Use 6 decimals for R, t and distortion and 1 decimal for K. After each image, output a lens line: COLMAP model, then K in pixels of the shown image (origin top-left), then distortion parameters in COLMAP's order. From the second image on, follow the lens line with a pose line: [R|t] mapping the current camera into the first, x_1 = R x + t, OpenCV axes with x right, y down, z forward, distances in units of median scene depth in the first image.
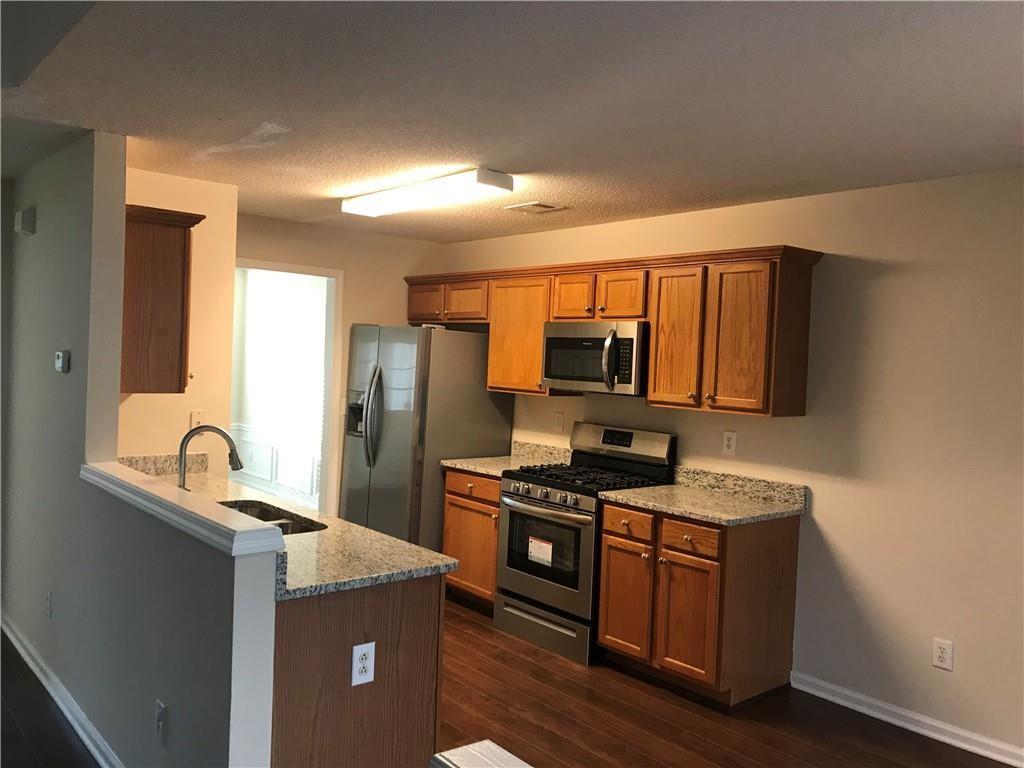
lens RADIAL K [[843.1, 0, 508.5], [0, 843.1, 386.4], [0, 0, 1]] dist [0.055230, -0.052738]
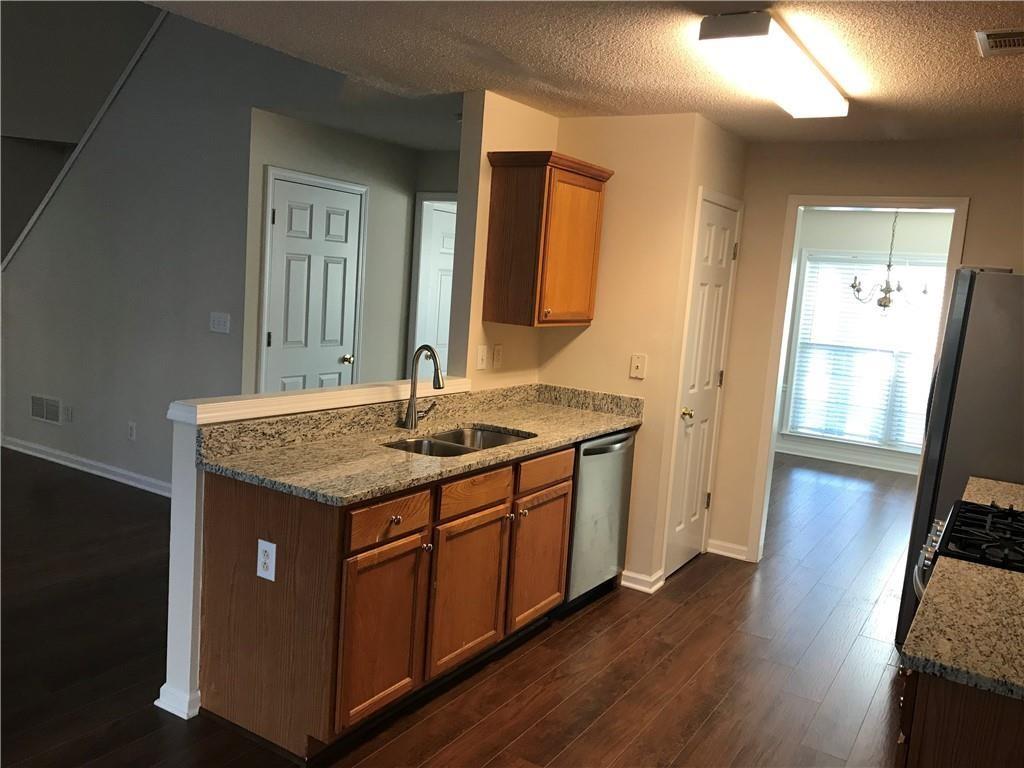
lens RADIAL K [[843.1, 0, 501.8], [0, 843.1, 380.5], [0, 0, 1]] dist [0.055230, -0.052738]
pose [[0.295195, 0.098040, -0.950394, 0.539304], [-0.095730, 0.992751, 0.072675, 0.002575], [0.950629, 0.069527, 0.302440, 0.576020]]
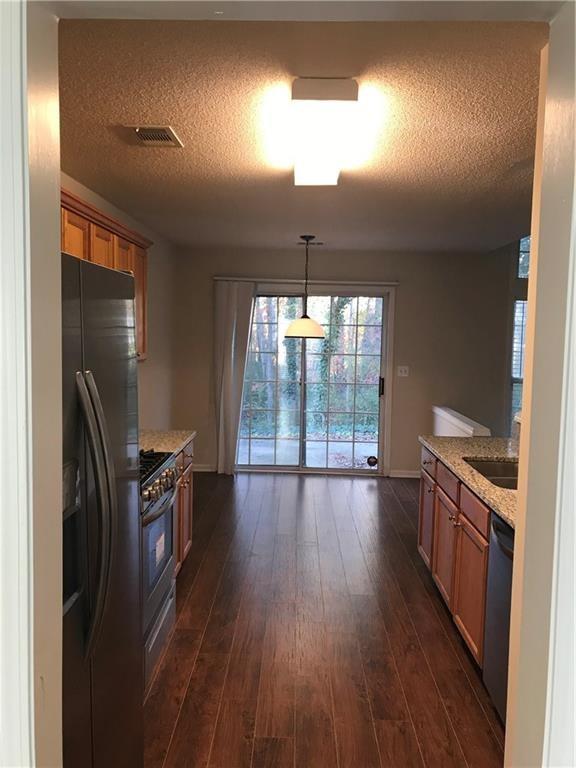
lens RADIAL K [[632.4, 0, 289.1], [0, 632.4, 384.1], [0, 0, 1]] dist [0.055230, -0.052738]
pose [[-0.747965, -0.112365, 0.654158, -0.527172], [-0.026991, 0.989900, 0.139174, -0.078525], [-0.663189, 0.086441, -0.743444, 1.519657]]
